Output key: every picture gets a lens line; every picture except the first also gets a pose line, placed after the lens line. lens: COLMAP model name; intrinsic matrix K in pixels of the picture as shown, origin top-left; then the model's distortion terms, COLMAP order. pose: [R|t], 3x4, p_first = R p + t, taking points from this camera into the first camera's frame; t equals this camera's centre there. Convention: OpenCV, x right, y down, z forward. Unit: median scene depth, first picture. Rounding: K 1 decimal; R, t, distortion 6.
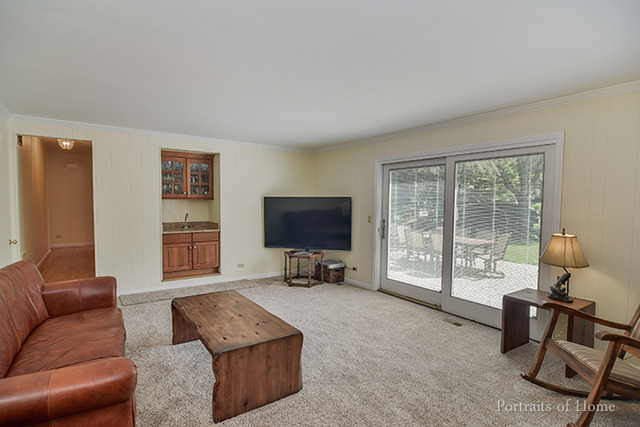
lens RADIAL K [[330.9, 0, 318.6], [0, 330.9, 213.2], [0, 0, 1]] dist [0.002015, 0.000096]
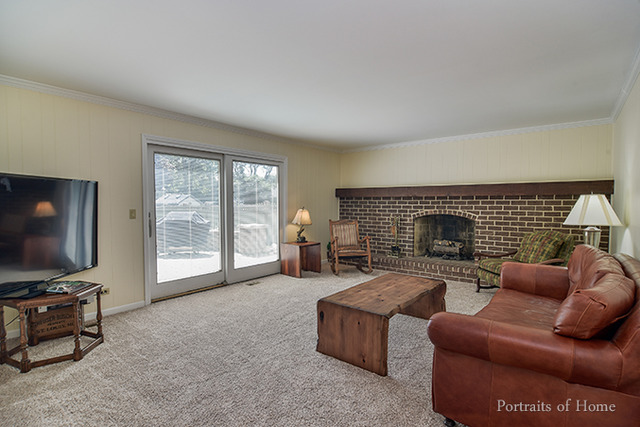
lens RADIAL K [[330.9, 0, 318.8], [0, 330.9, 213.2], [0, 0, 1]] dist [0.002015, 0.000096]
pose [[-0.314119, -0.037273, 0.948652, -0.830141], [0.028057, 0.998428, 0.048519, -0.008005], [-0.948969, 0.041857, -0.312579, 1.039677]]
